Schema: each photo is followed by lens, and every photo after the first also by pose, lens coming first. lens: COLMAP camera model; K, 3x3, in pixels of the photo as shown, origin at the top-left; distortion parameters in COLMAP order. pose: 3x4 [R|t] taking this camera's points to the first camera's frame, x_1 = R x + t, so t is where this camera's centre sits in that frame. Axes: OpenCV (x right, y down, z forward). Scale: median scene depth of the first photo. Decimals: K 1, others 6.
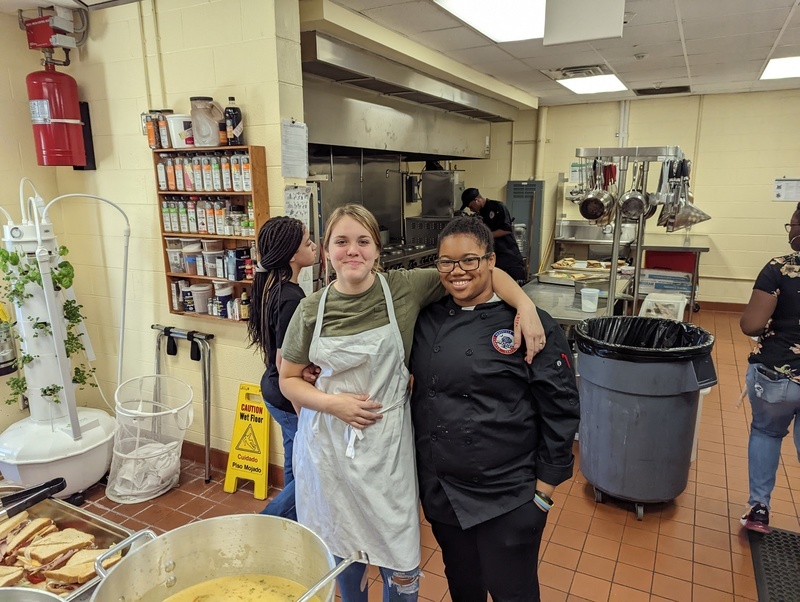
lens RADIAL K [[541.6, 0, 397.6], [0, 541.6, 295.9], [0, 0, 1]] dist [0.007622, -0.004773]
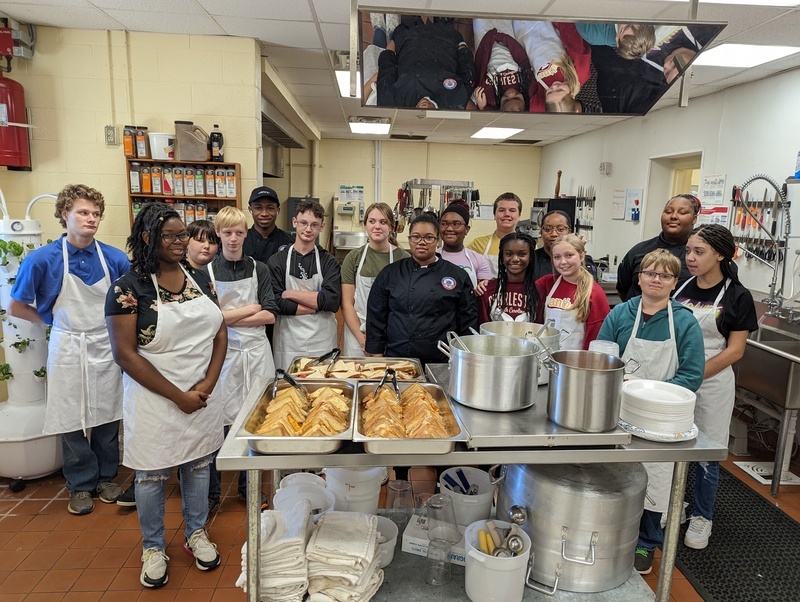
lens RADIAL K [[541.6, 0, 403.5], [0, 541.6, 303.4], [0, 0, 1]] dist [0.007622, -0.004773]
pose [[0.844157, -0.065566, 0.532071, -0.609881], [0.076453, 0.997072, 0.001571, 0.092181], [-0.530616, 0.039353, 0.846698, -0.318629]]
